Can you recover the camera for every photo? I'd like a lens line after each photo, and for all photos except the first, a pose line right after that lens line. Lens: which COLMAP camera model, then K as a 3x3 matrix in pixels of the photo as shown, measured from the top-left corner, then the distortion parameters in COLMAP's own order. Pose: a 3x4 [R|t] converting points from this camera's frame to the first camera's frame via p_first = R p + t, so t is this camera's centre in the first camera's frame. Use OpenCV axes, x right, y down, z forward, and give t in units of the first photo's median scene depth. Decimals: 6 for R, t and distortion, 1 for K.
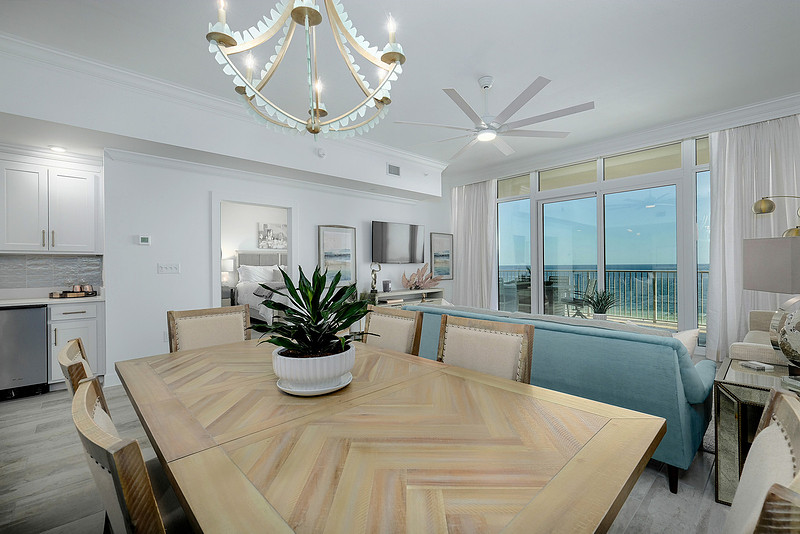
lens RADIAL K [[358.7, 0, 384.3], [0, 358.7, 263.5], [0, 0, 1]] dist [0.002329, -0.002350]
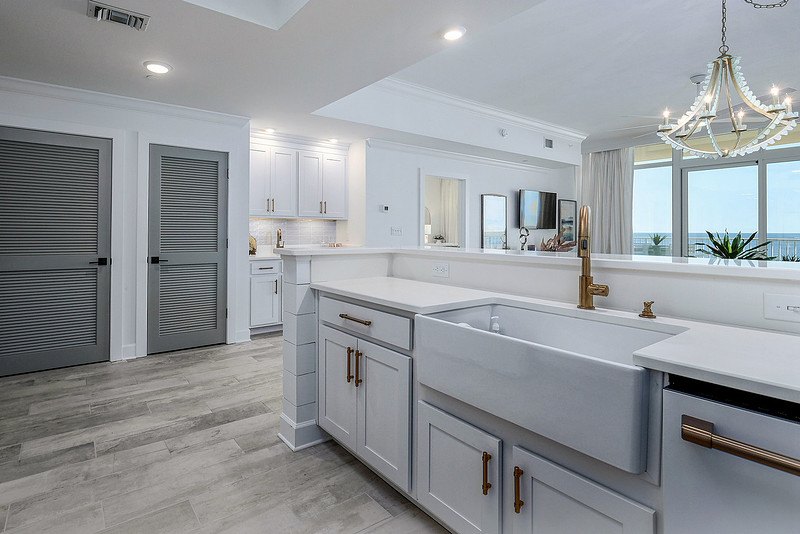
lens RADIAL K [[402.3, 0, 341.6], [0, 402.3, 229.4], [0, 0, 1]] dist [0.019017, 0.000550]
pose [[0.991387, 0.012315, -0.130386, -0.336014], [-0.012039, 0.999923, 0.002905, 0.003813], [0.130412, -0.001311, 0.991459, -0.233465]]
